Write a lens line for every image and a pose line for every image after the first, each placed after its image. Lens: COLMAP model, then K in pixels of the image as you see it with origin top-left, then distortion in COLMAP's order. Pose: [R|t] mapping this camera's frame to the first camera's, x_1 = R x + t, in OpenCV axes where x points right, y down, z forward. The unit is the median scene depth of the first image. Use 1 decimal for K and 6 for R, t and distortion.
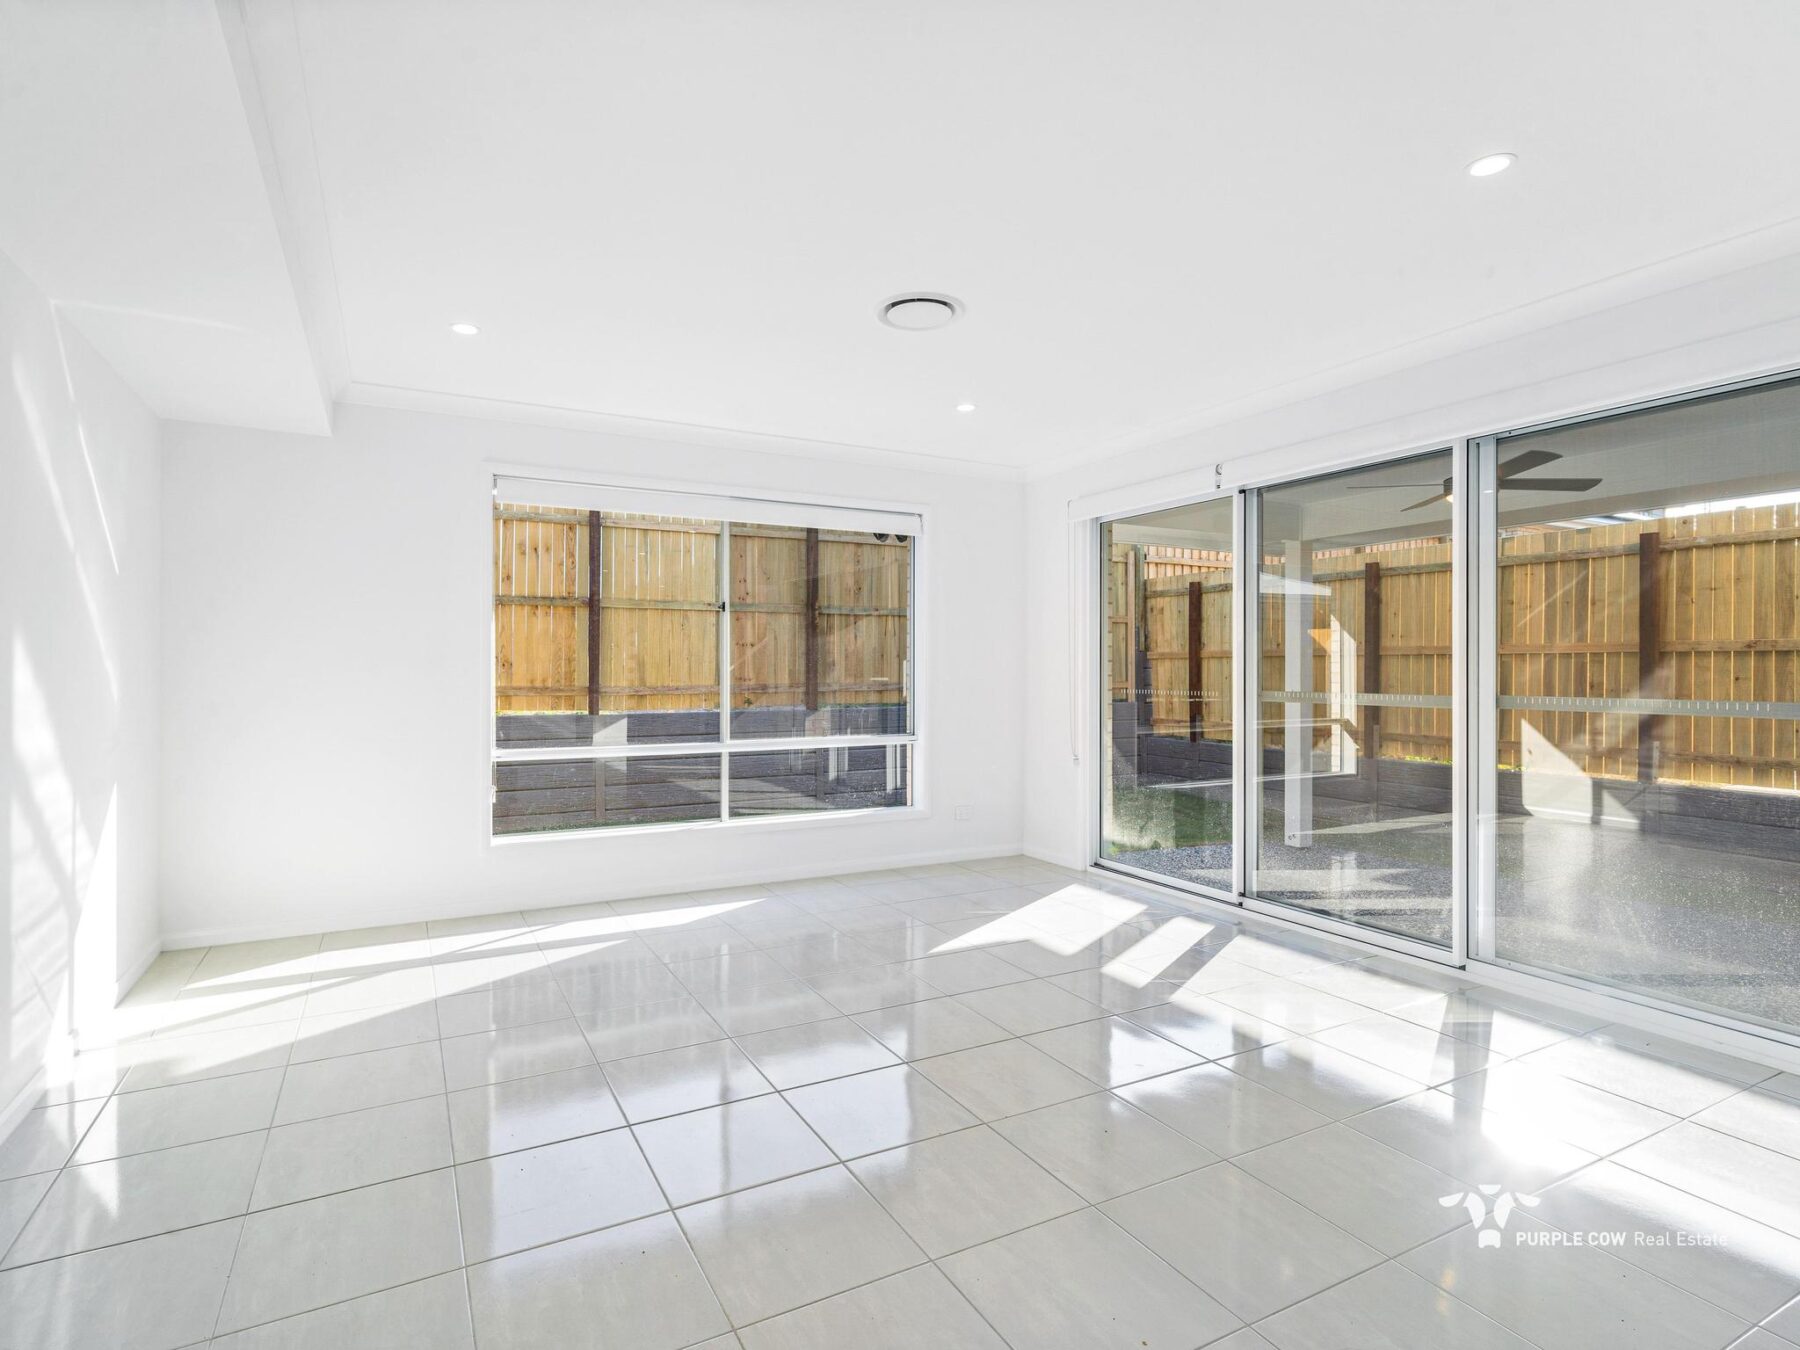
lens RADIAL K [[906.5, 0, 893.7], [0, 906.5, 685.9], [0, 0, 1]] dist [0.001015, 0.000743]
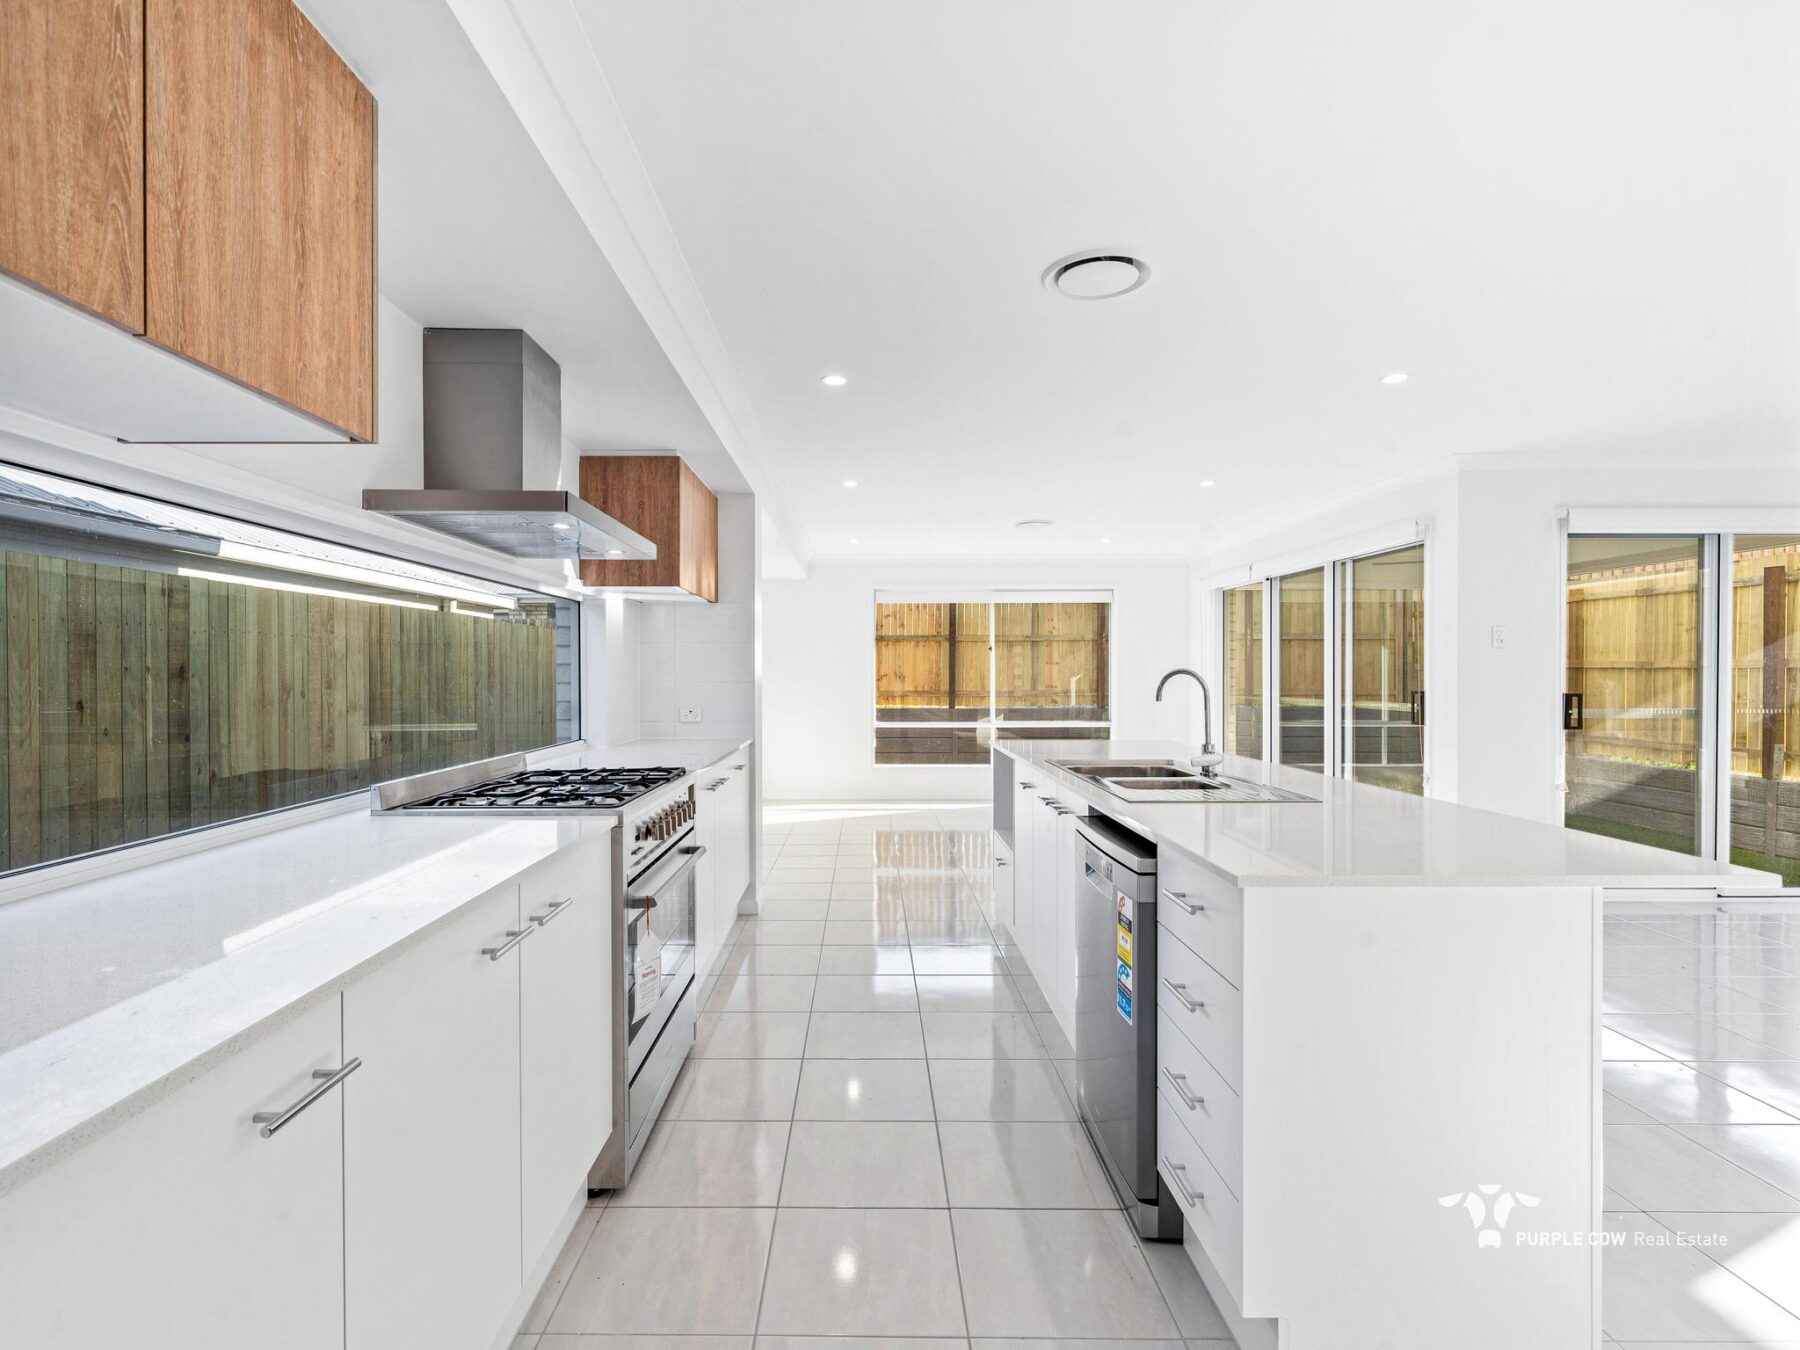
lens RADIAL K [[906.5, 0, 886.4], [0, 906.5, 677.1], [0, 0, 1]] dist [0.001015, 0.000743]
pose [[0.885238, 0.000900, -0.465138, 0.442736], [-0.006211, 0.999932, -0.009885, -0.009459], [0.465098, 0.011639, 0.885183, -0.669974]]
